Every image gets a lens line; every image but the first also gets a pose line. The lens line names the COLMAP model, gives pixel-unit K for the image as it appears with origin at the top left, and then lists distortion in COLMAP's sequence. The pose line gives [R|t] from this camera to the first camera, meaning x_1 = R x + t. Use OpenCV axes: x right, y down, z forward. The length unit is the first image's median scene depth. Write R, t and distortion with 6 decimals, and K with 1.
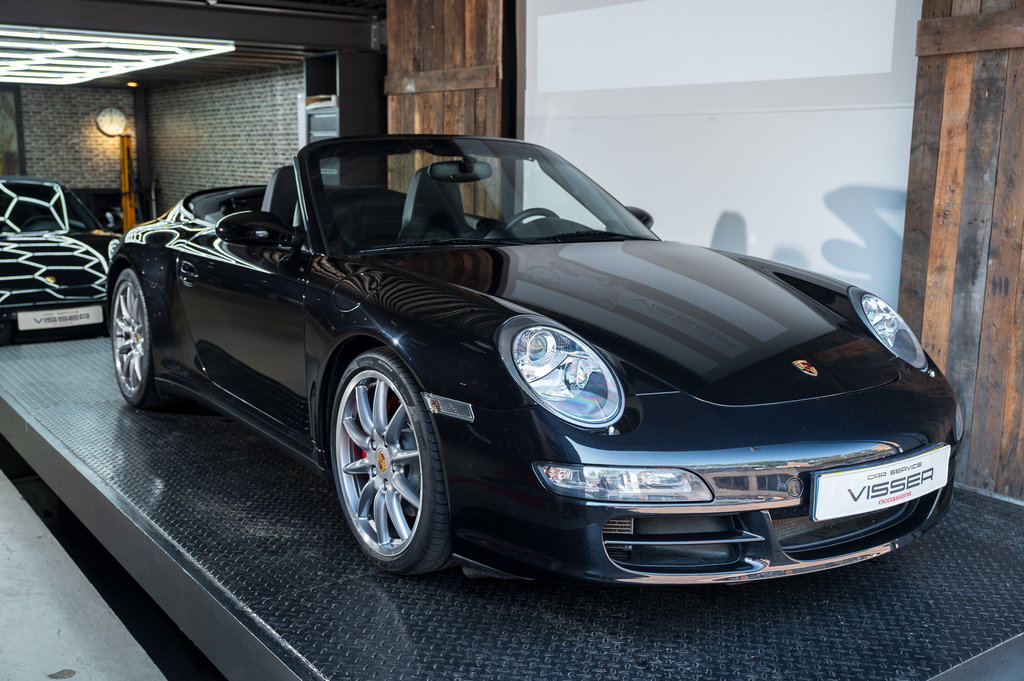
lens RADIAL K [[1021.9, 0, 512.0], [0, 1021.9, 340.5], [0, 0, 1]] dist [-0.001856, 0.004427]
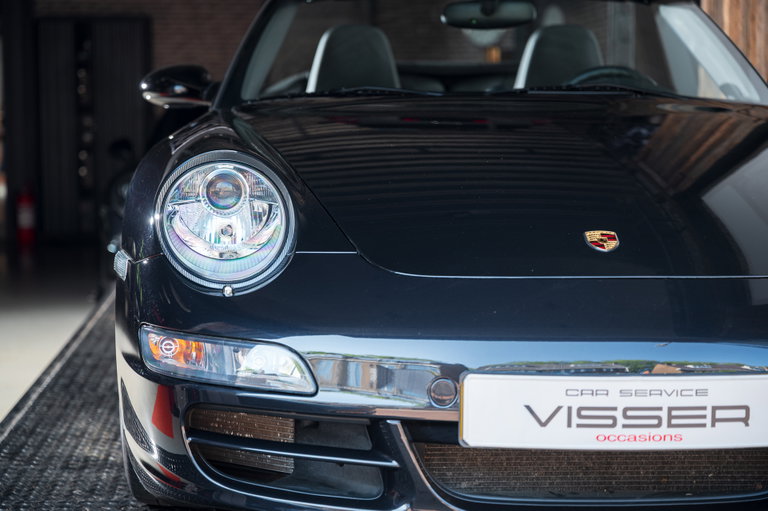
lens RADIAL K [[1531.1, 0, 384.0], [0, 1531.1, 255.5], [0, 0, 1]] dist [0.021195, -0.160073]
pose [[0.844150, 0.039380, -0.534658, 0.575694], [-0.082735, 0.994920, -0.057346, 0.086263], [0.529684, 0.092644, 0.843120, 0.098910]]
